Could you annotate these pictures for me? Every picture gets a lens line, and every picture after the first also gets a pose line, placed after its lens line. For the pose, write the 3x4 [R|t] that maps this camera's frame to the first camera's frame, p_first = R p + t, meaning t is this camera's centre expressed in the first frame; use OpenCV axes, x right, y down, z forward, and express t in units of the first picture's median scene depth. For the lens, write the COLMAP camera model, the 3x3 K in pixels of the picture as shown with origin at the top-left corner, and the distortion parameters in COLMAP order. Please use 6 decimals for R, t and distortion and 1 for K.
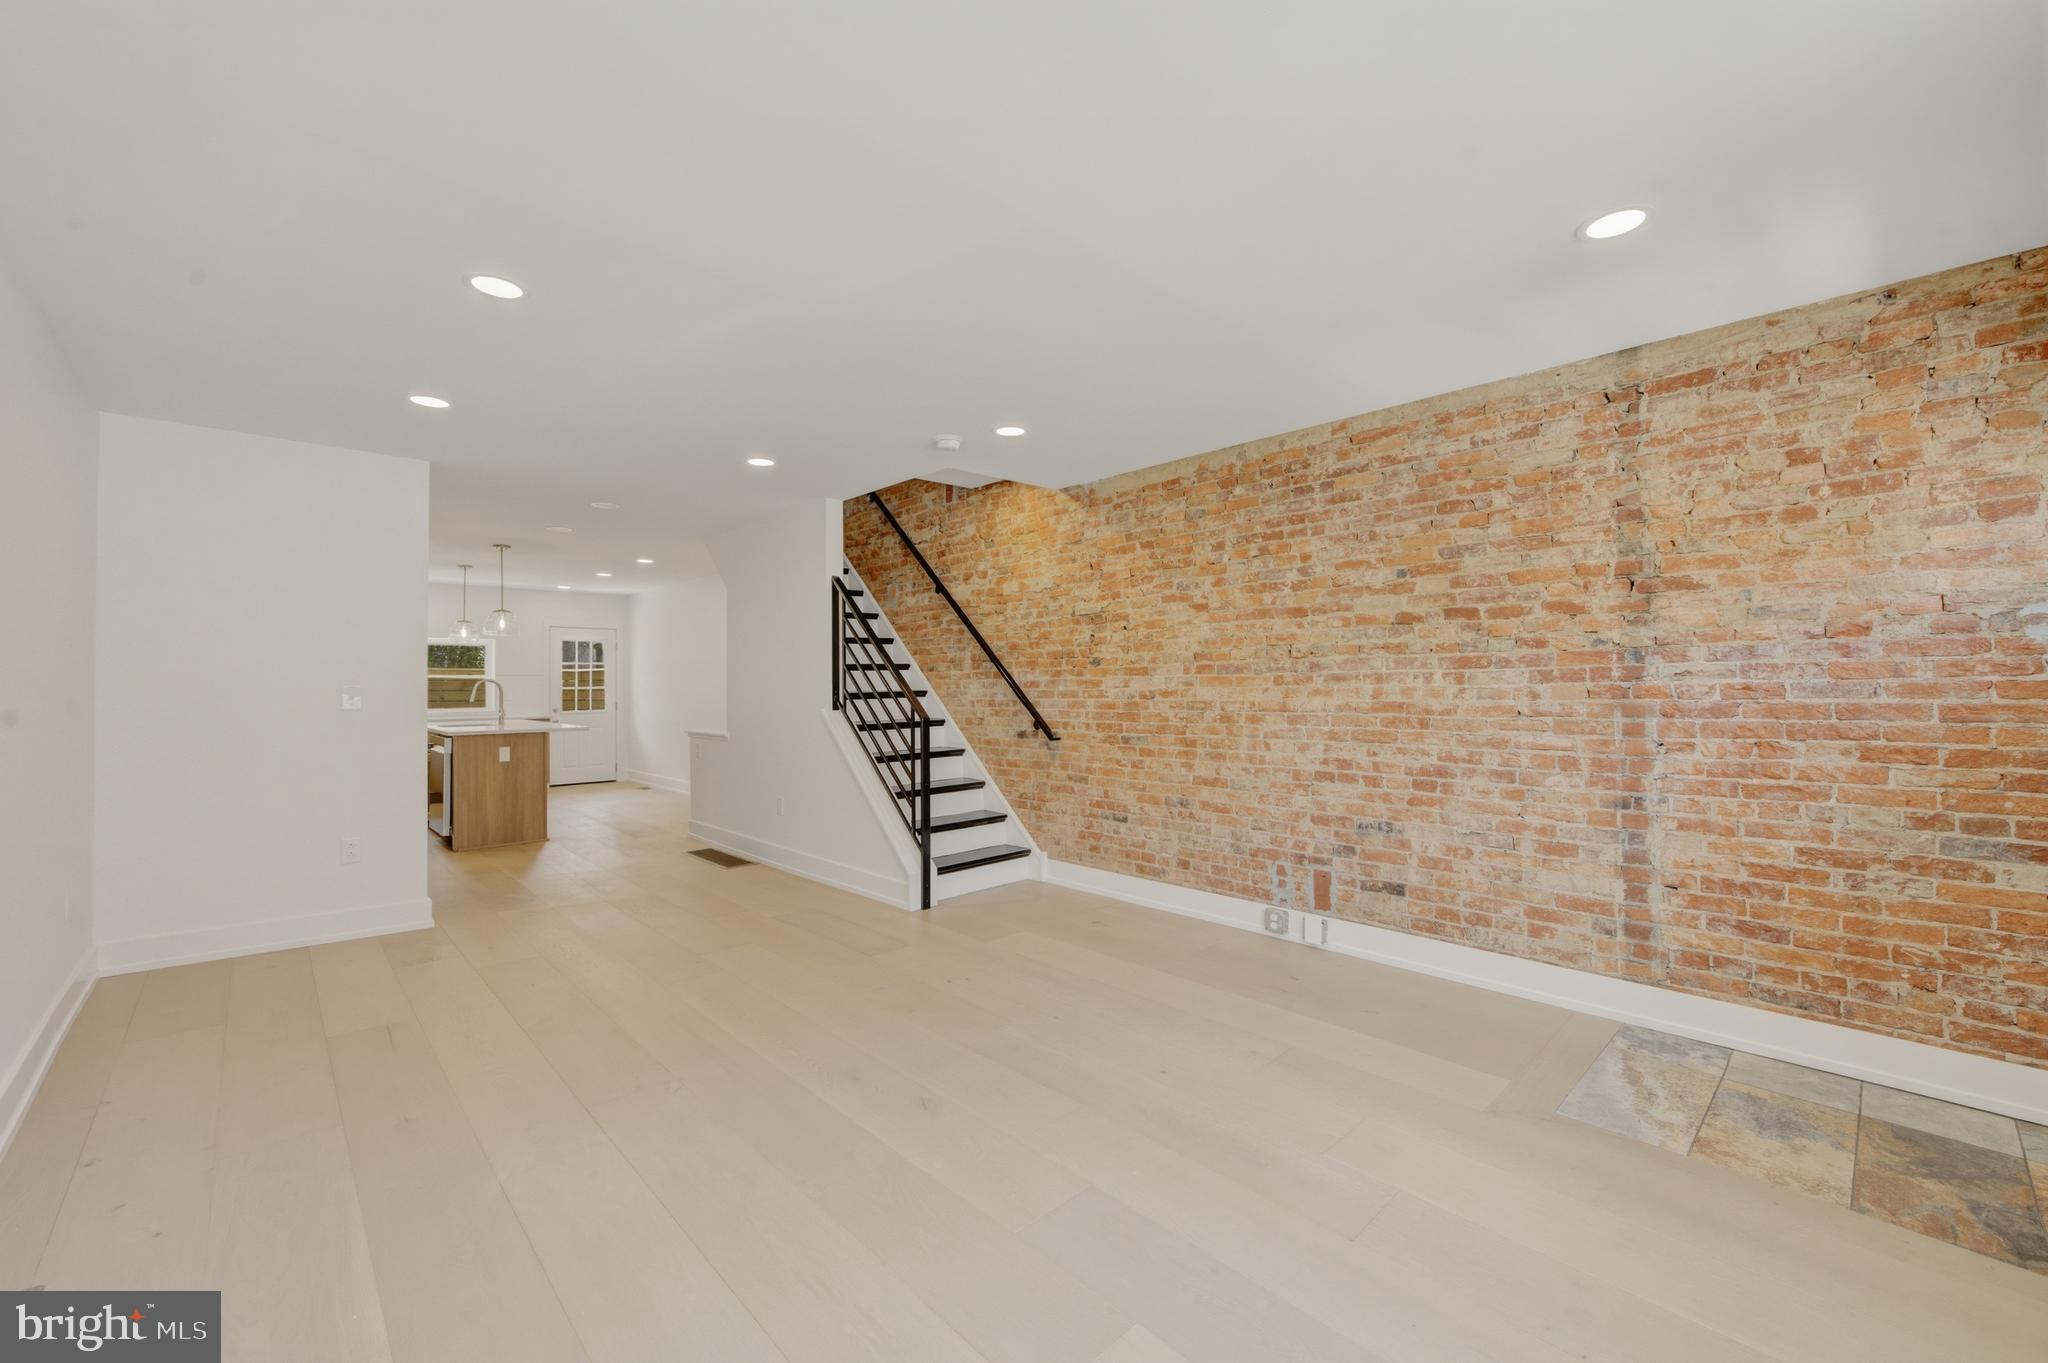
lens RADIAL K [[821.7, 0, 1037.4], [0, 821.7, 674.9], [0, 0, 1]] dist [0.001468, -0.003087]
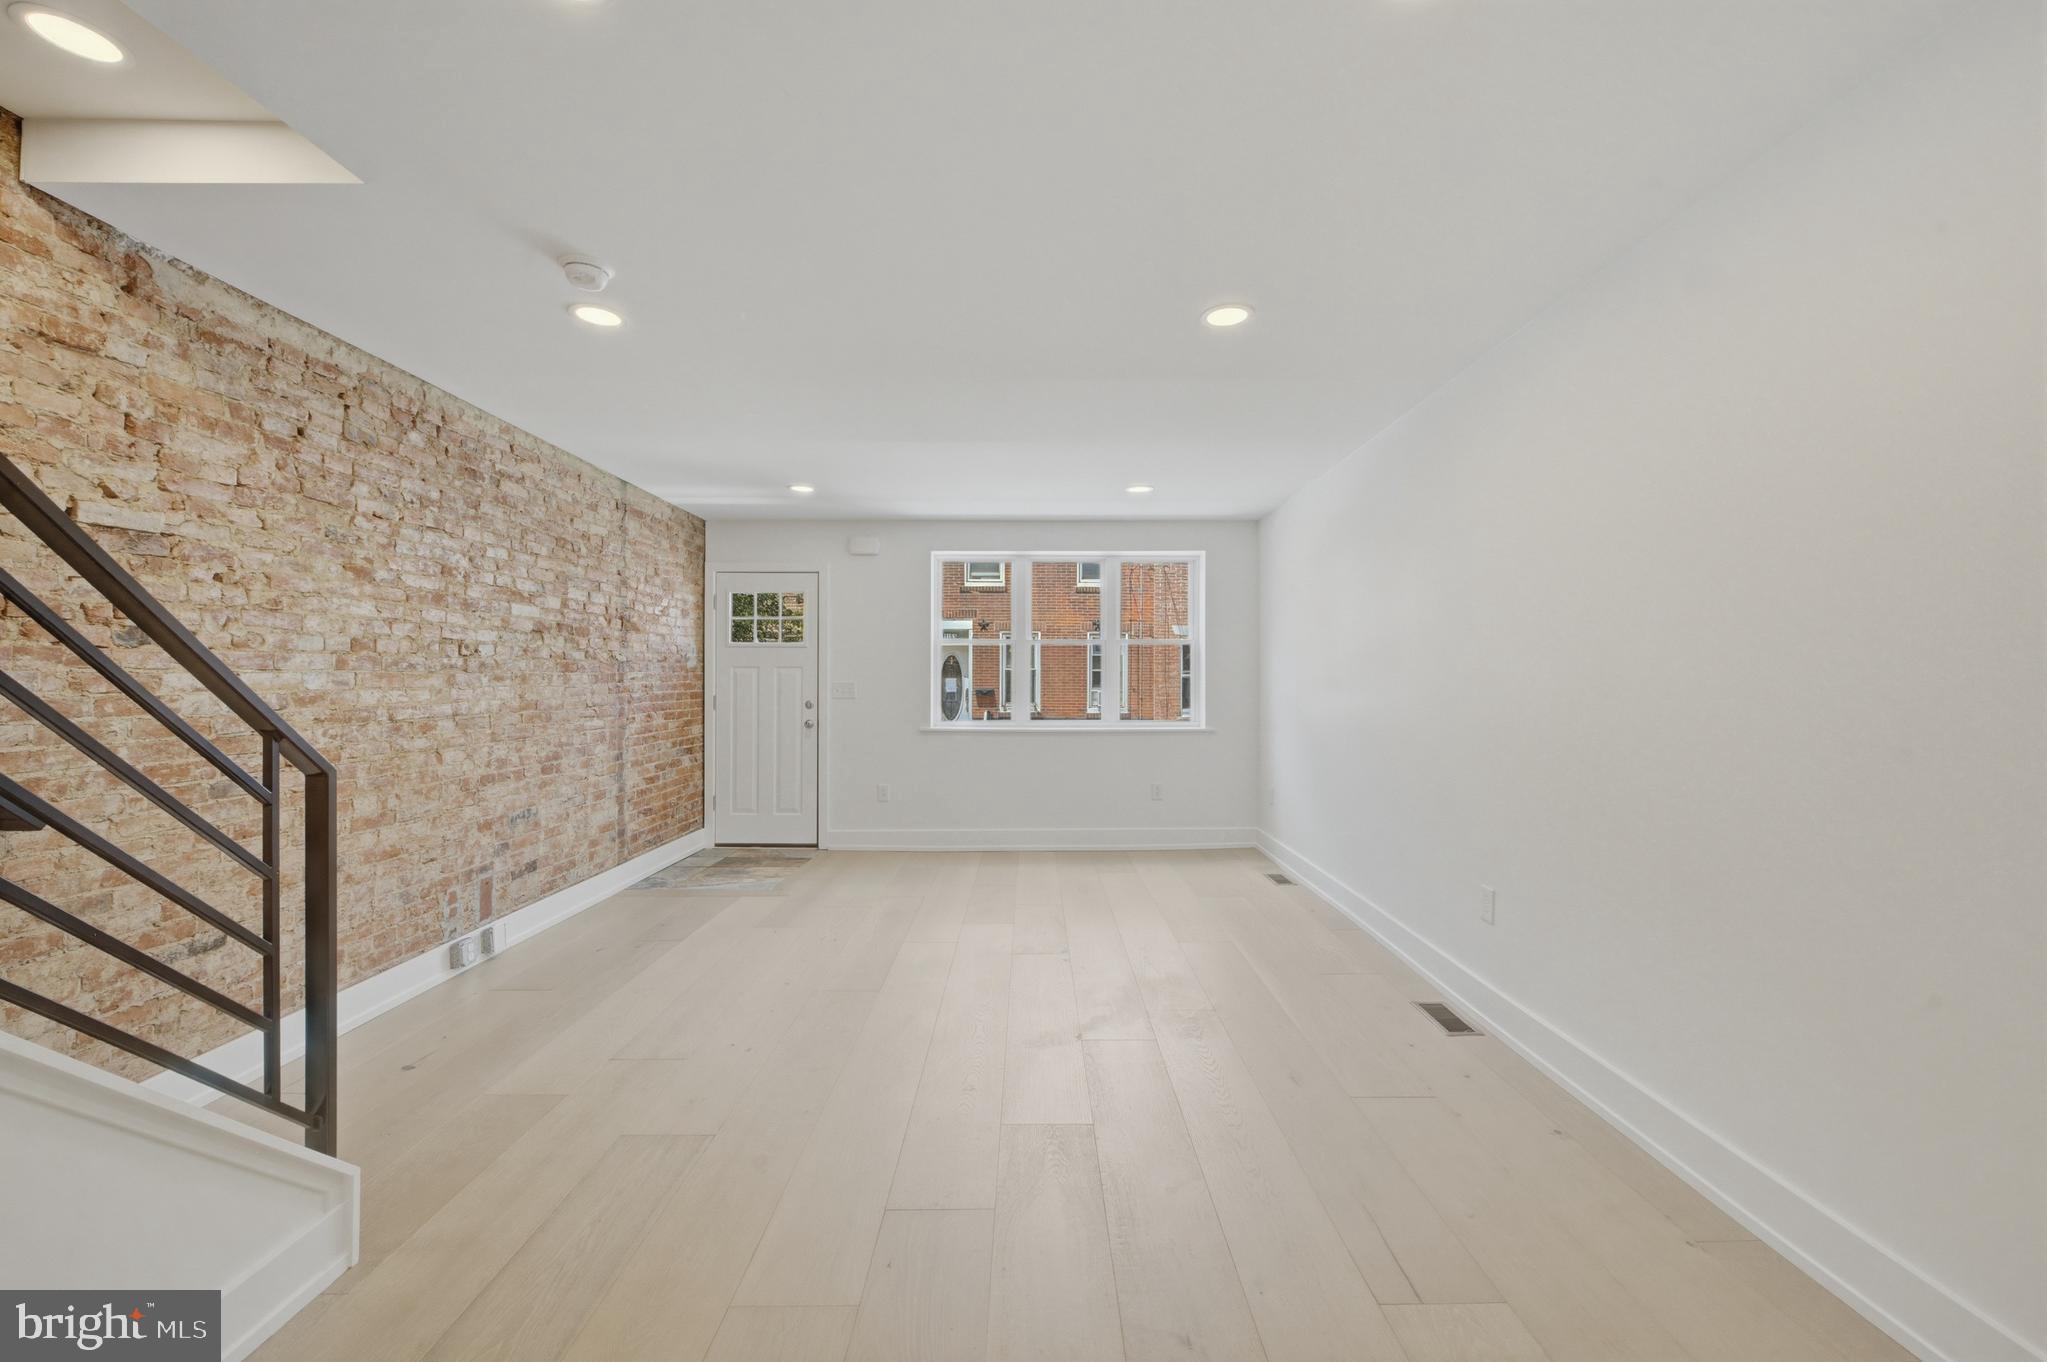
lens RADIAL K [[821.3, 0, 1050.5], [0, 821.3, 684.6], [0, 0, 1]] dist [0.001468, -0.003087]
pose [[-0.744679, -0.002387, 0.667418, -0.797518], [-0.009952, 0.999922, -0.007528, 0.012256], [-0.667348, -0.012248, -0.744645, 1.293309]]
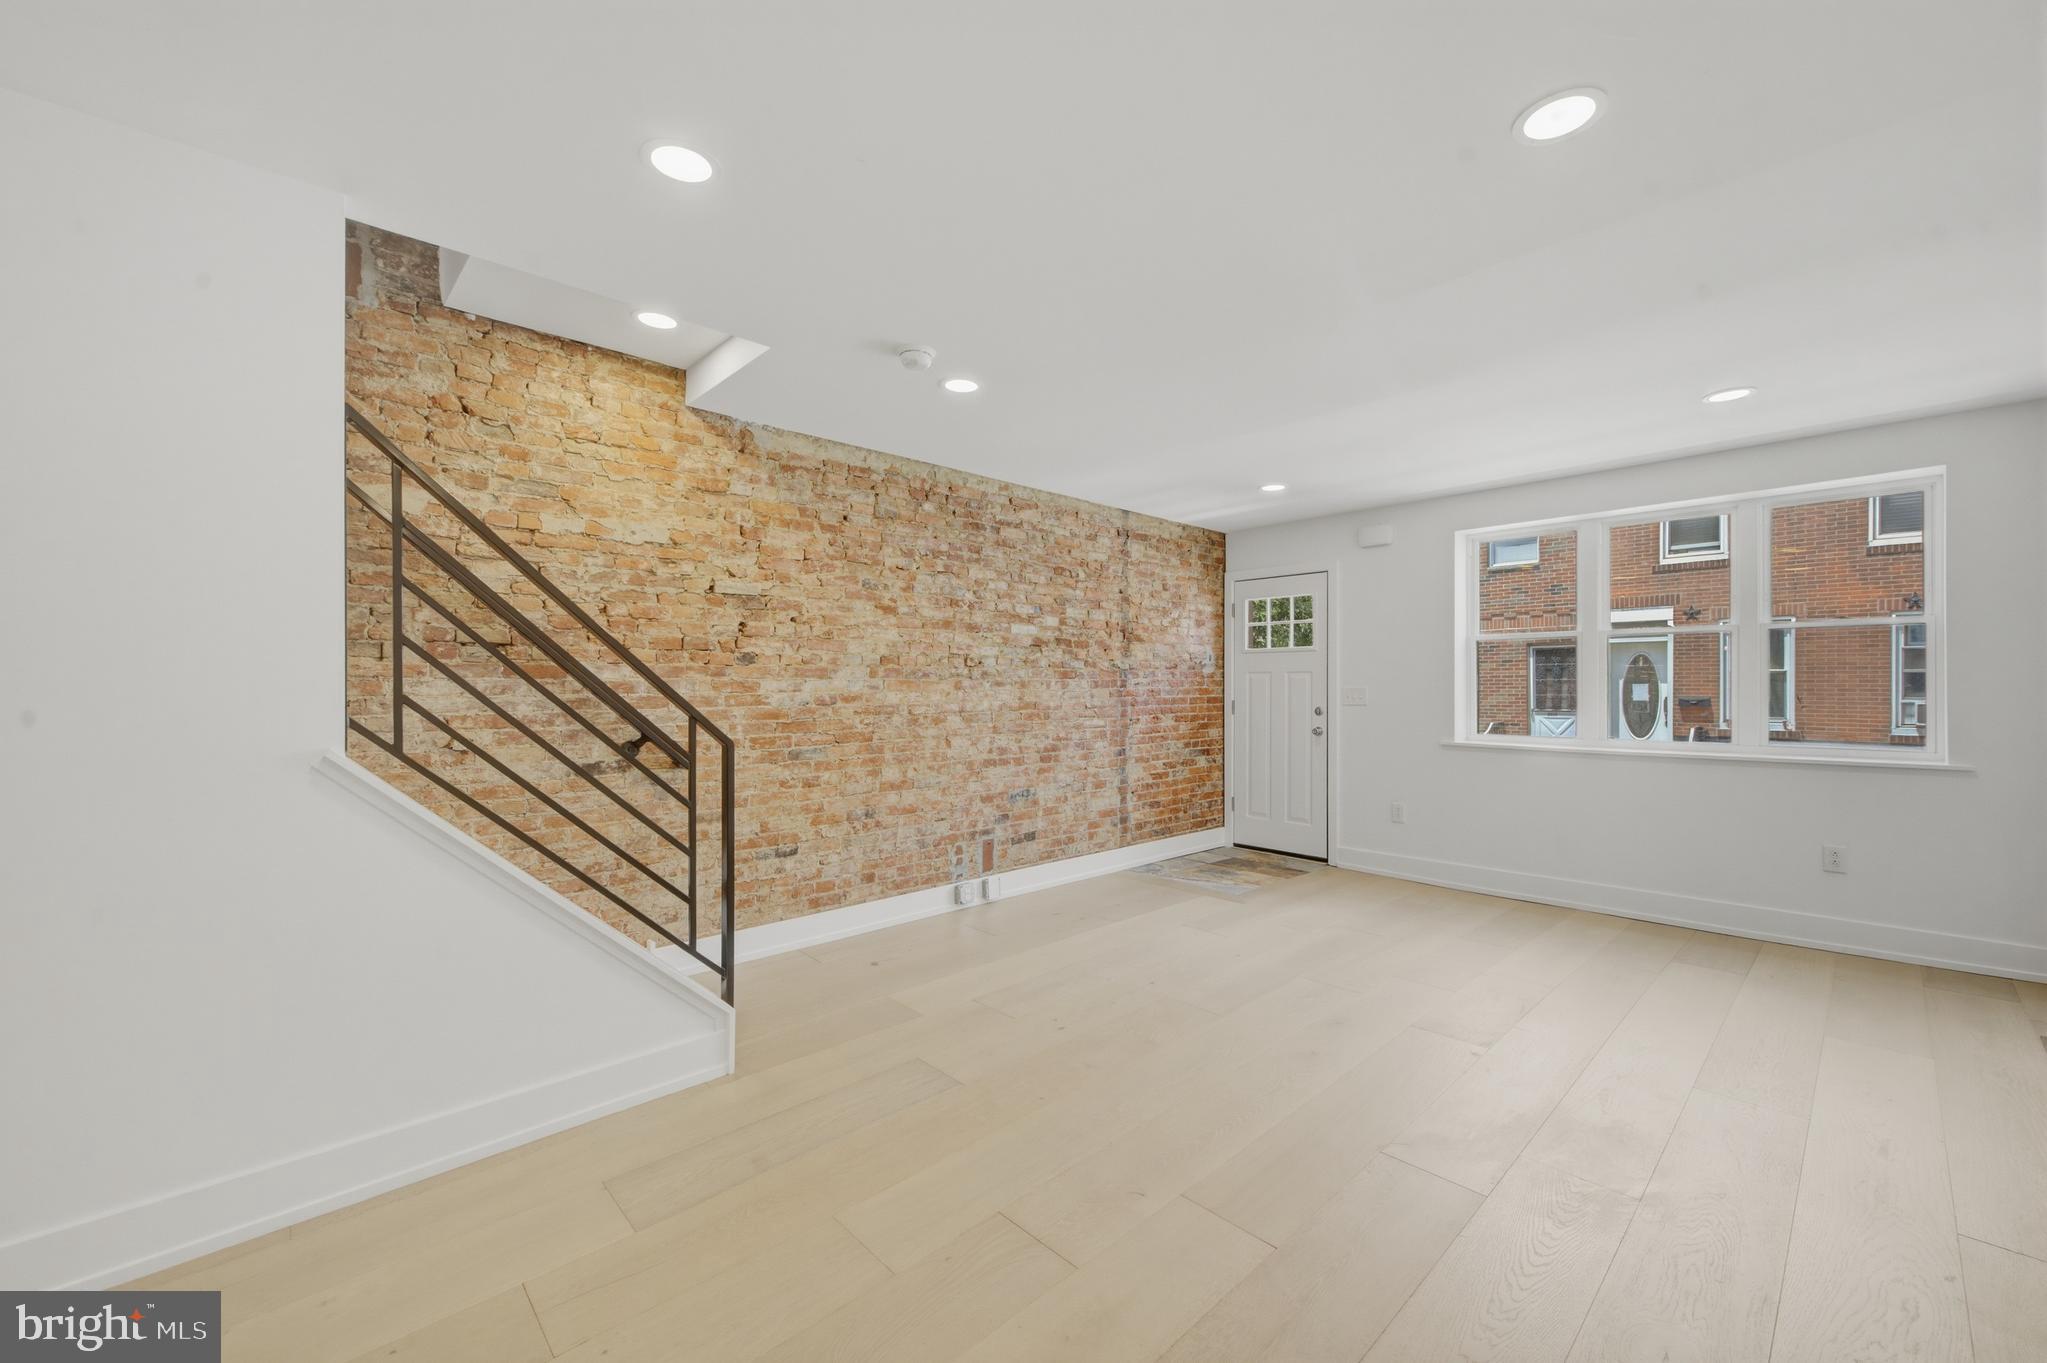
lens RADIAL K [[814.8, 0, 1027.1], [0, 814.8, 686.7], [0, 0, 1]] dist [-0.000187, -0.001070]
pose [[-0.004071, 0.003370, 0.999986, -0.890128], [-0.014292, 0.999892, -0.003428, 0.011961], [-0.999890, -0.014306, -0.004022, 0.960808]]
